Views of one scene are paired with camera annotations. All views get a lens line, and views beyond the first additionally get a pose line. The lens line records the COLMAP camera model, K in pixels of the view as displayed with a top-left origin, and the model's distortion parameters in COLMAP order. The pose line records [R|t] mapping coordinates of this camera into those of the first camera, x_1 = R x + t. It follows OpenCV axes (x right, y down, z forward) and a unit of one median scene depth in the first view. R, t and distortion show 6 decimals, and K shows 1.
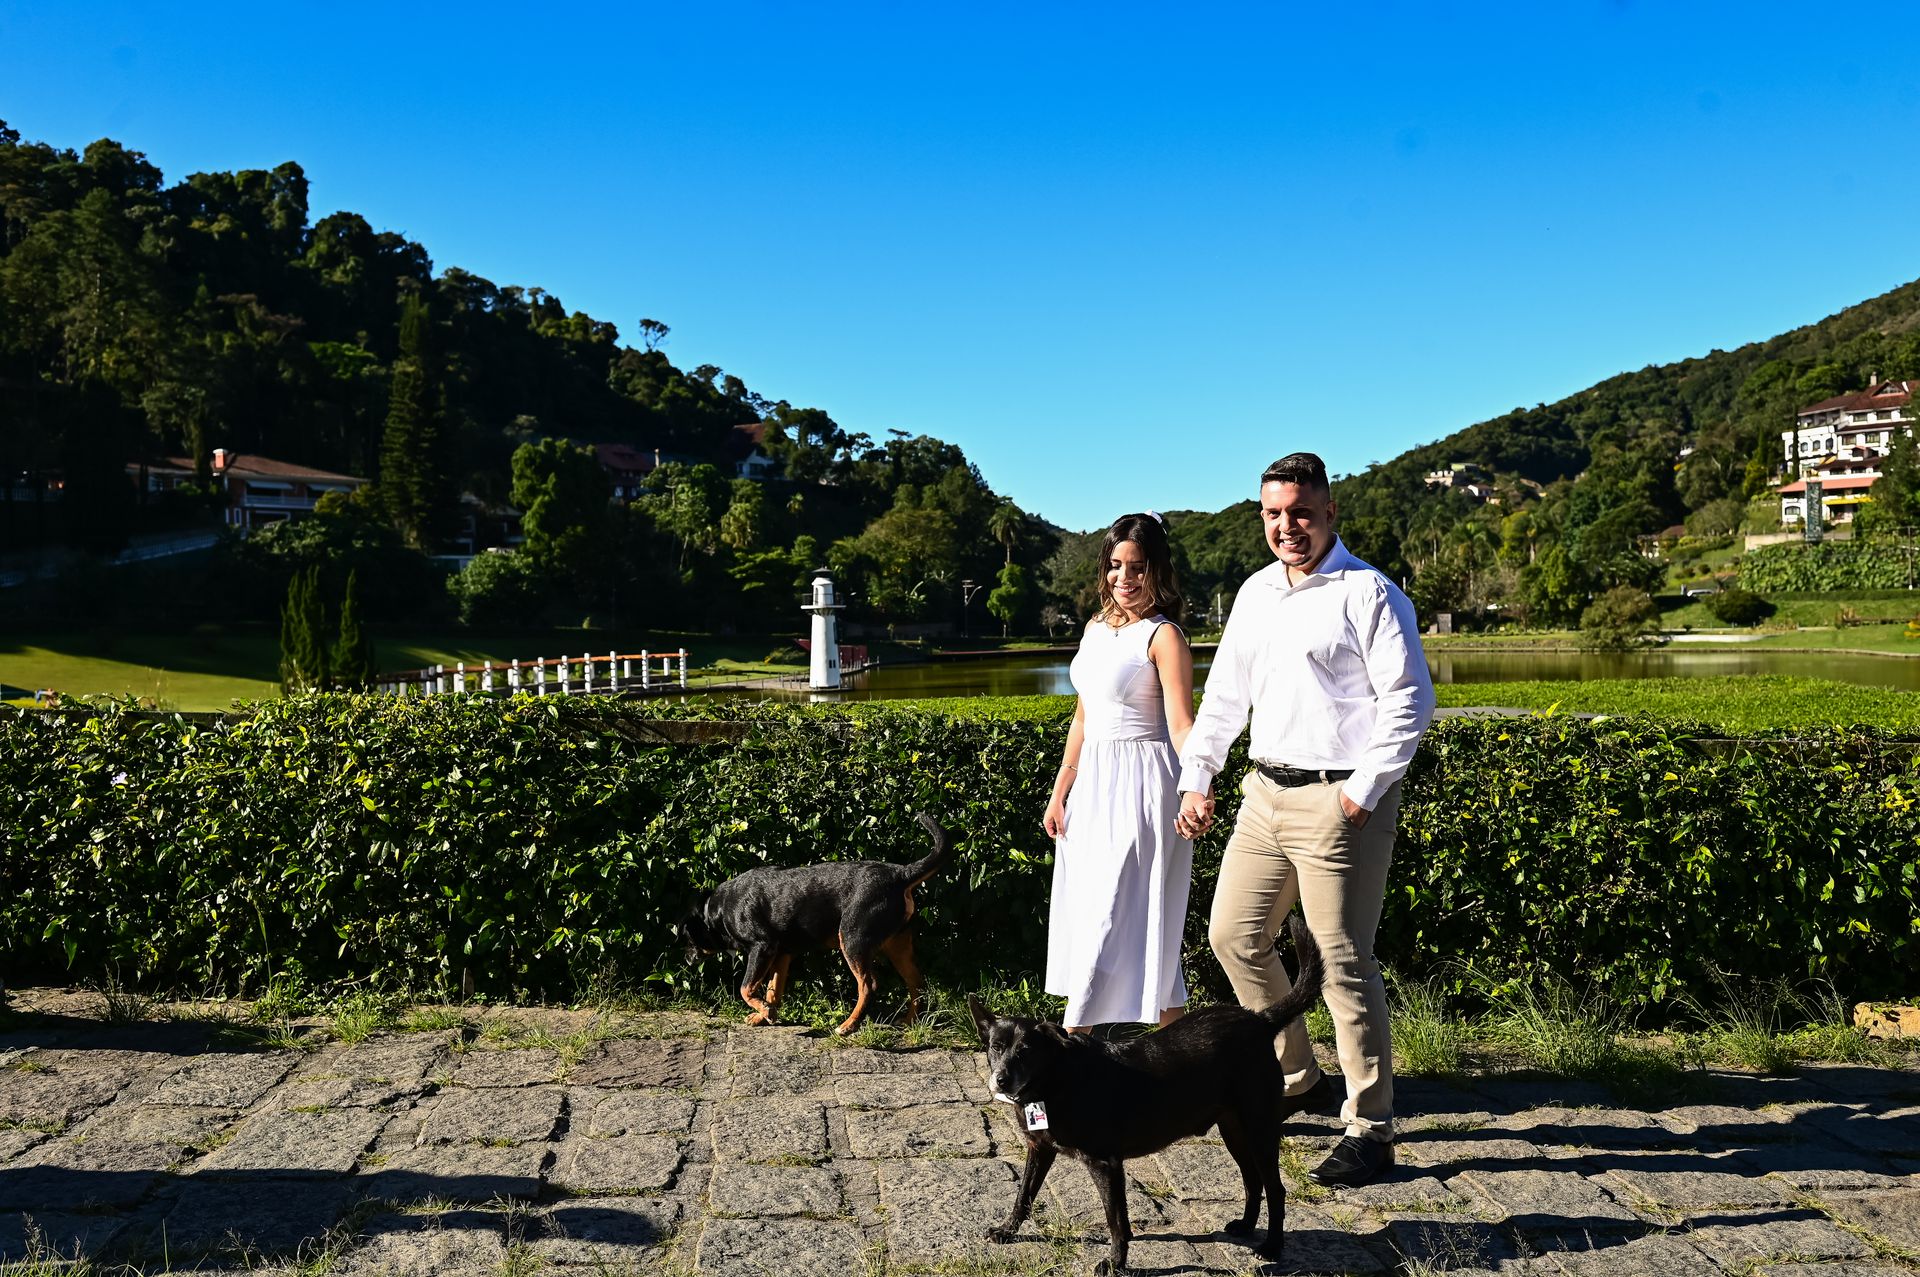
lens RADIAL K [[1842.8, 0, 960.0], [0, 1842.8, 638.5], [0, 0, 1]] dist [0.001810, 0.004566]
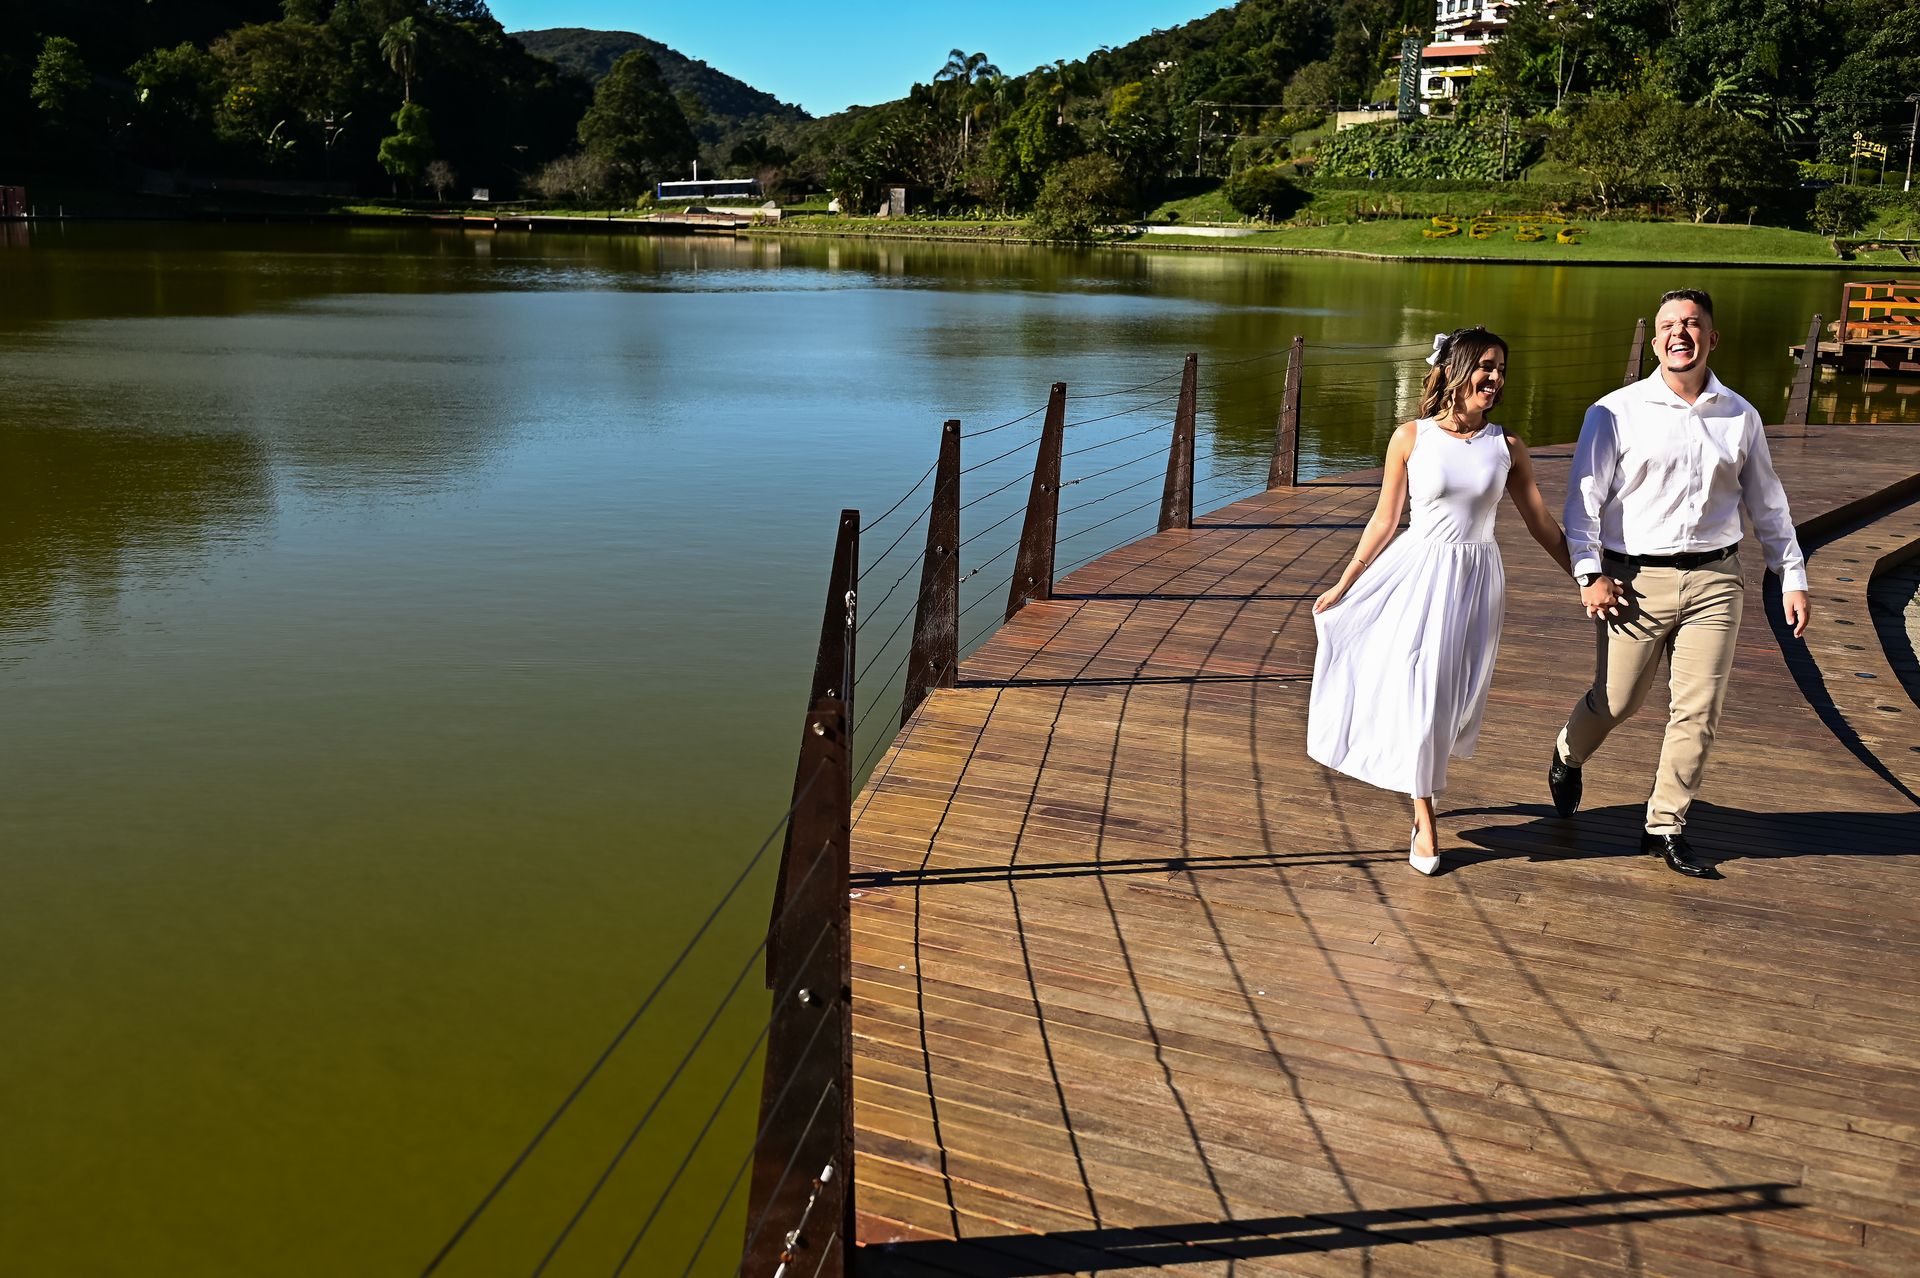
lens RADIAL K [[1846.6, 0, 1034.8], [0, 1846.6, 642.9], [0, 0, 1]] dist [0.002733, 0.007550]
pose [[0.993651, 0.025379, 0.109605, 0.204167], [-0.047026, 0.978729, 0.199697, 0.012349], [-0.102206, -0.203583, 0.973708, 0.200043]]
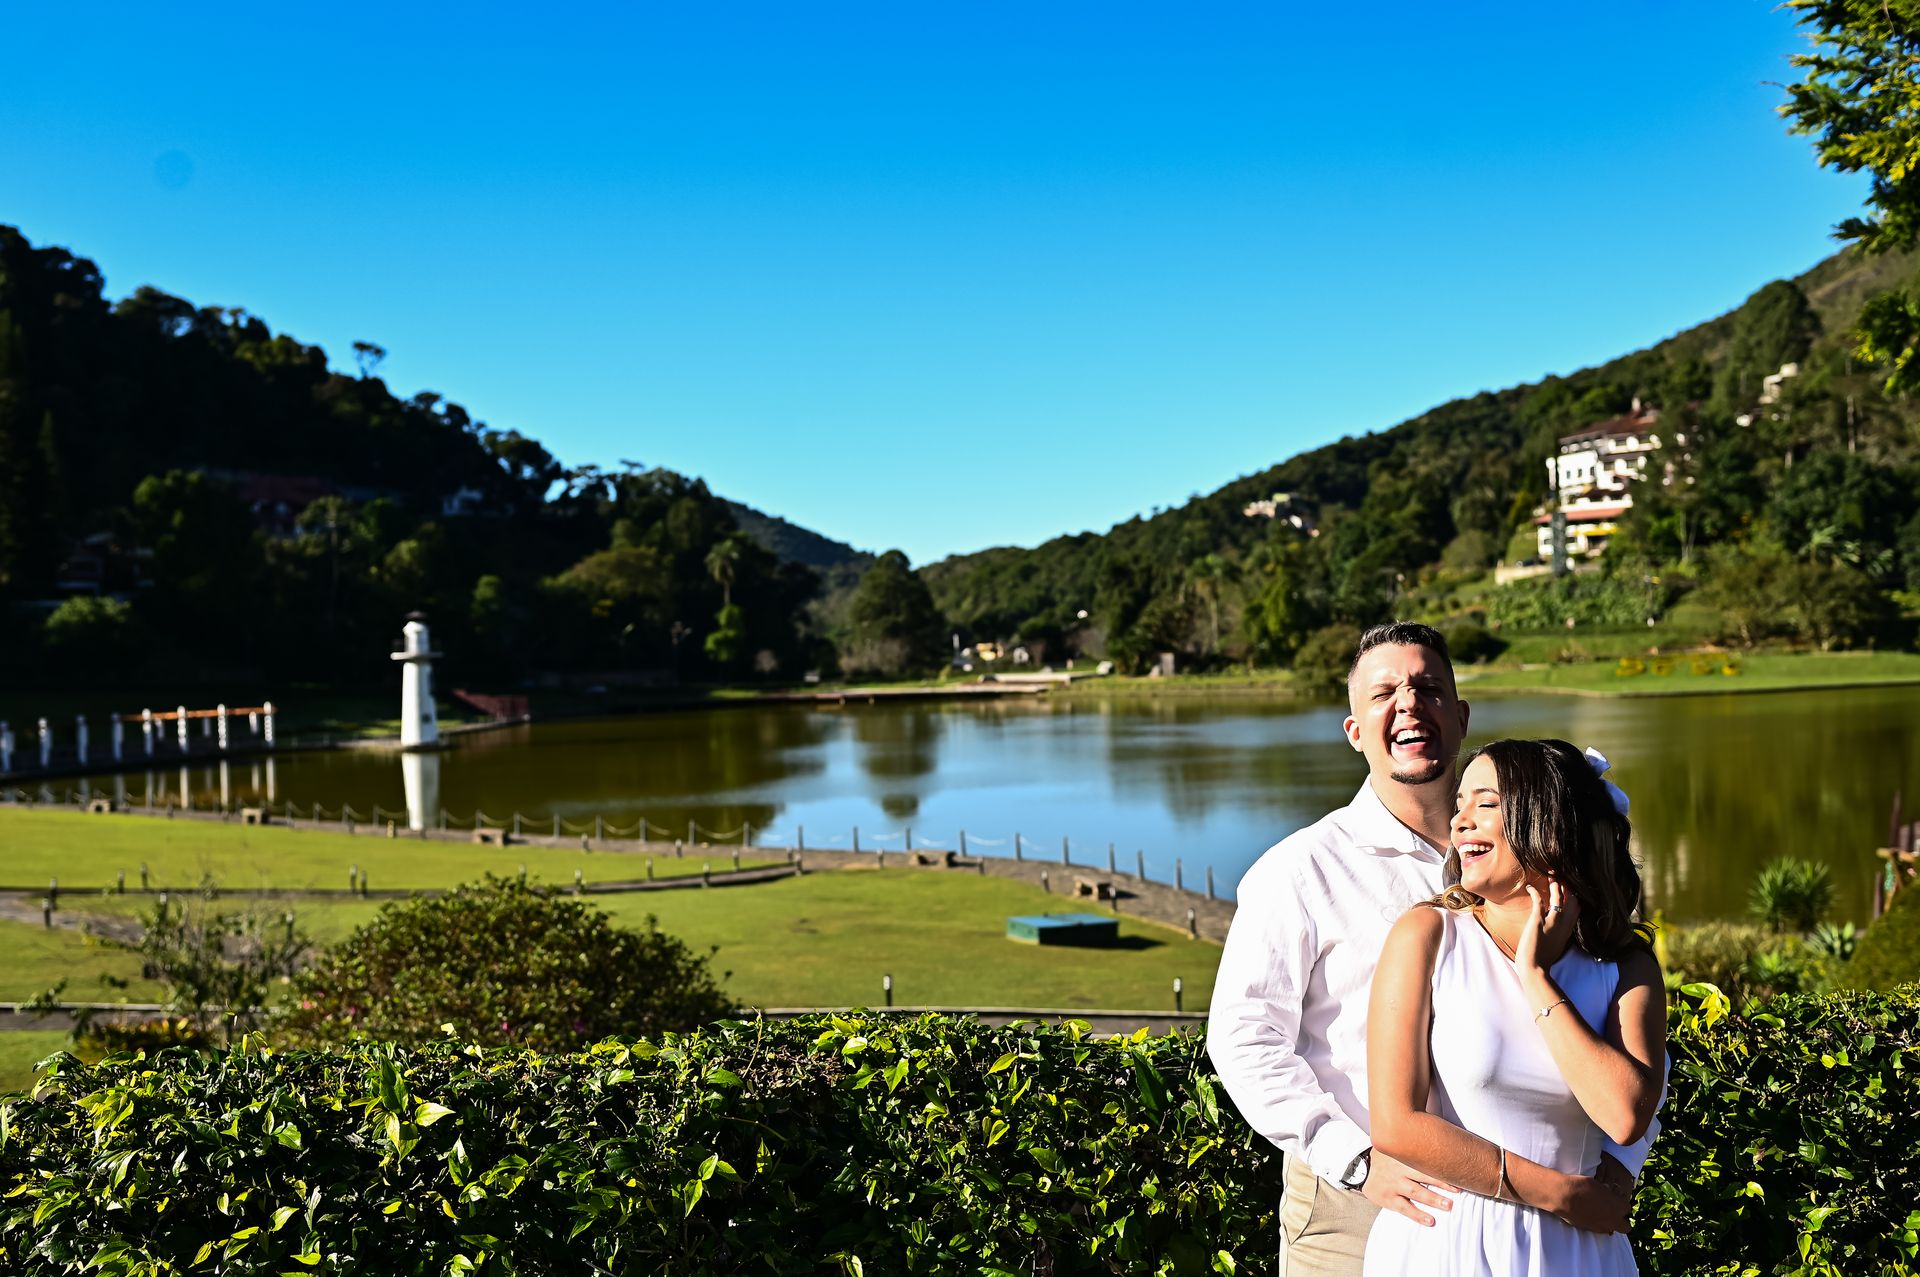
lens RADIAL K [[1946.0, 0, 960.0], [0, 1946.0, 638.5], [0, 0, 1]] dist [0.006936, -0.004542]
pose [[0.998177, -0.009933, 0.059534, 0.084945], [0.011254, 0.999697, -0.021890, -0.000984], [-0.059298, 0.022520, 0.997986, 0.020424]]
